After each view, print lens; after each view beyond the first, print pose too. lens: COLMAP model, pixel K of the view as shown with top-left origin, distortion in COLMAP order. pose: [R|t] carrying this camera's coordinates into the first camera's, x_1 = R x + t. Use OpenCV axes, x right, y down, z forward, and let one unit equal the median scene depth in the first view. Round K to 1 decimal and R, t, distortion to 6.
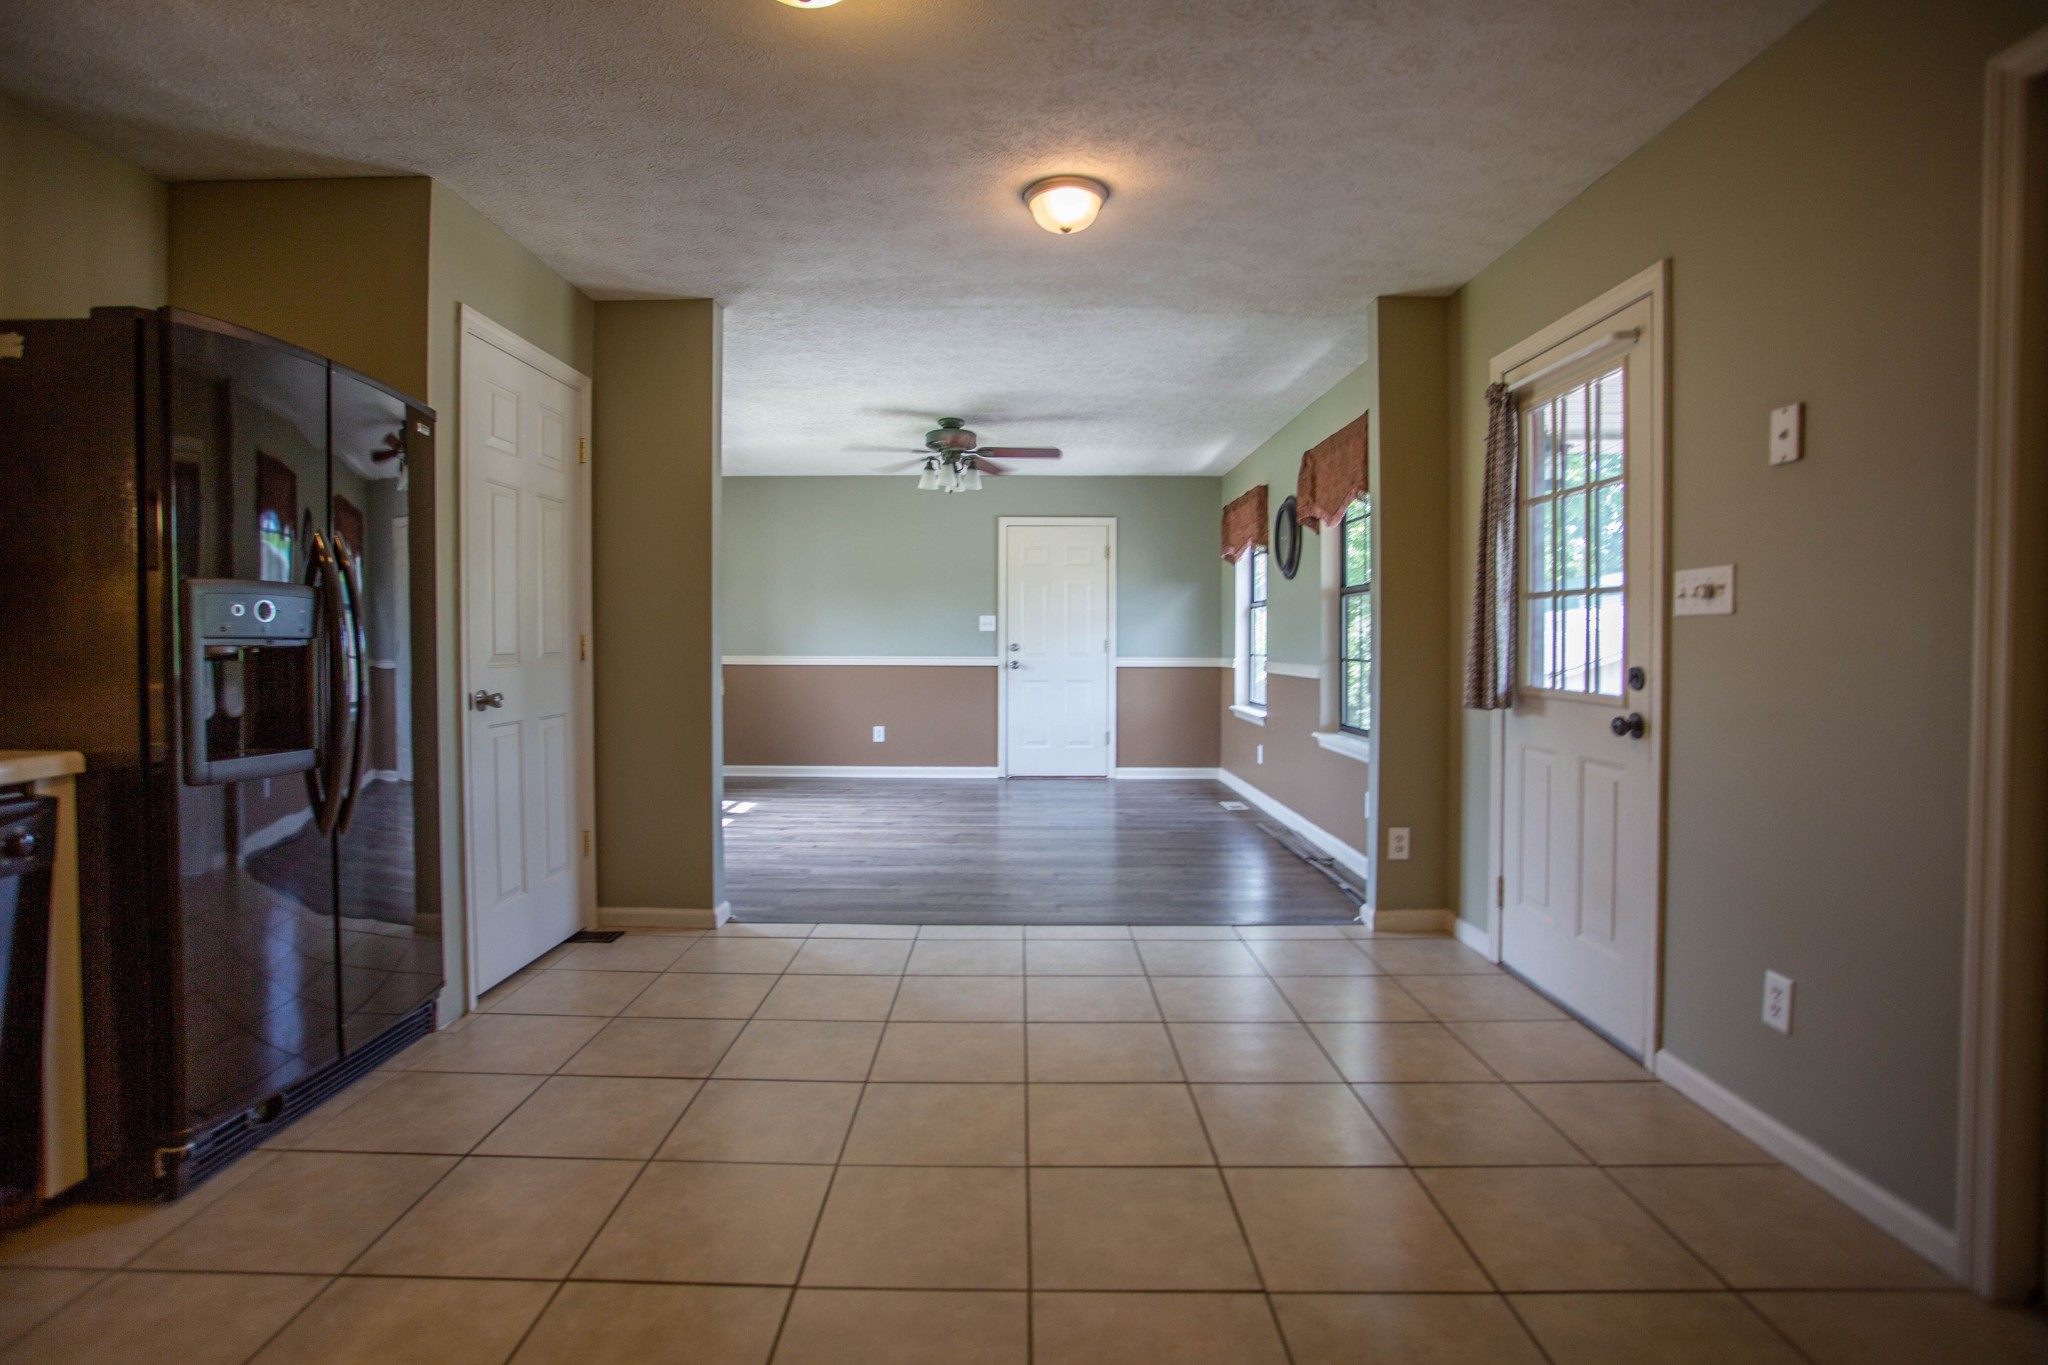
lens RADIAL K [[1009.2, 0, 1006.0], [0, 1009.2, 663.1], [0, 0, 1]] dist [-0.078045, 0.032674]
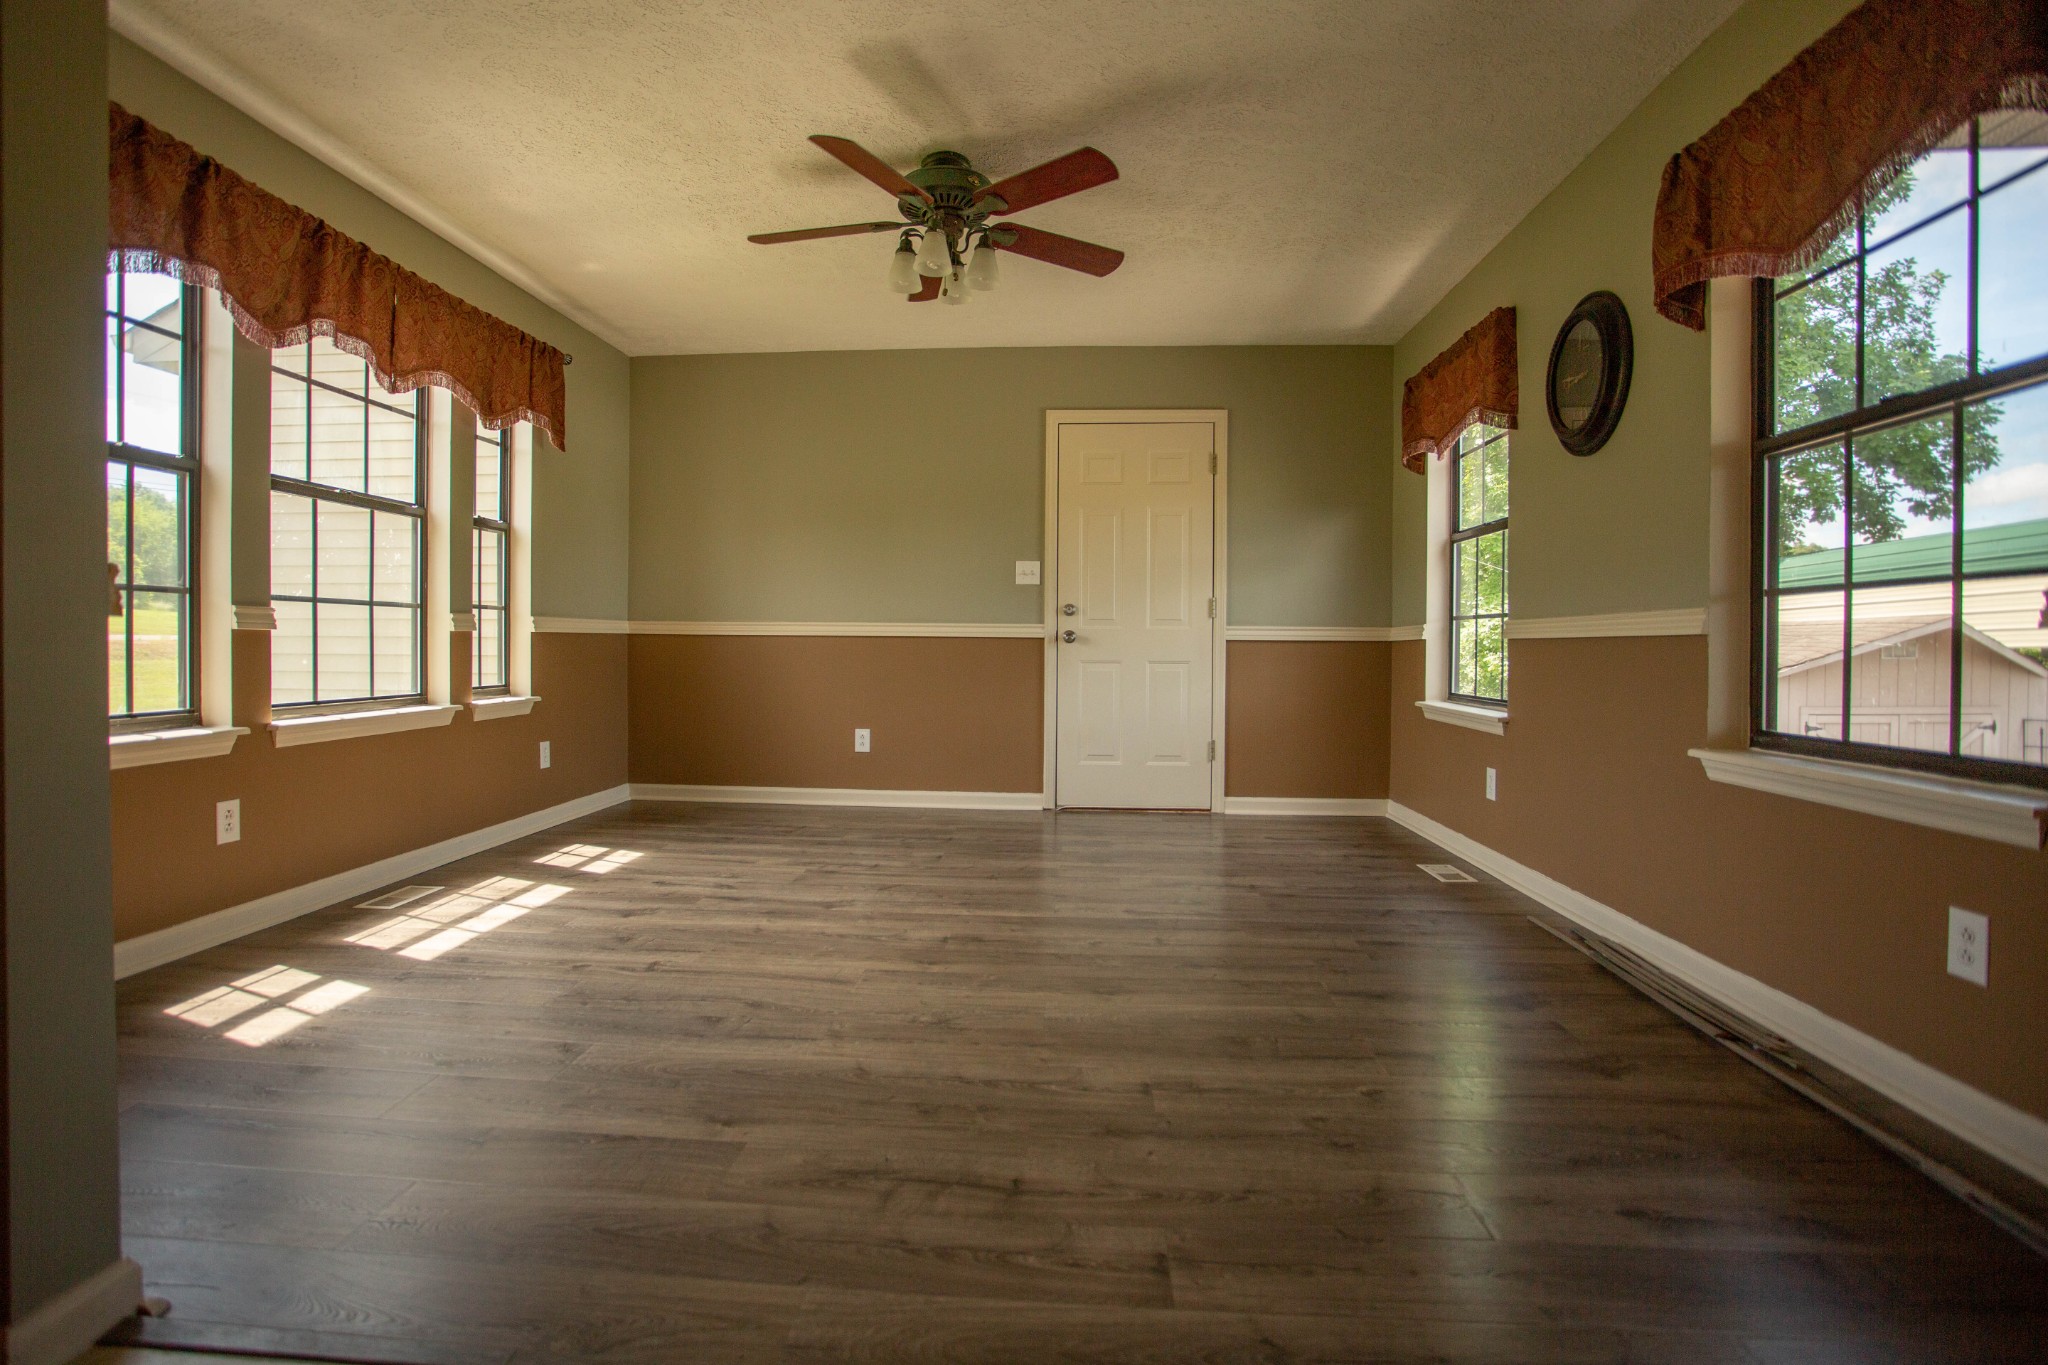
lens RADIAL K [[1009.2, 0, 1006.0], [0, 1009.2, 663.1], [0, 0, 1]] dist [-0.078045, 0.032674]
pose [[0.997869, 0.007241, -0.064848, 0.010869], [-0.007576, 0.999959, -0.004924, 0.023623], [0.064810, 0.005405, 0.997883, 0.367484]]
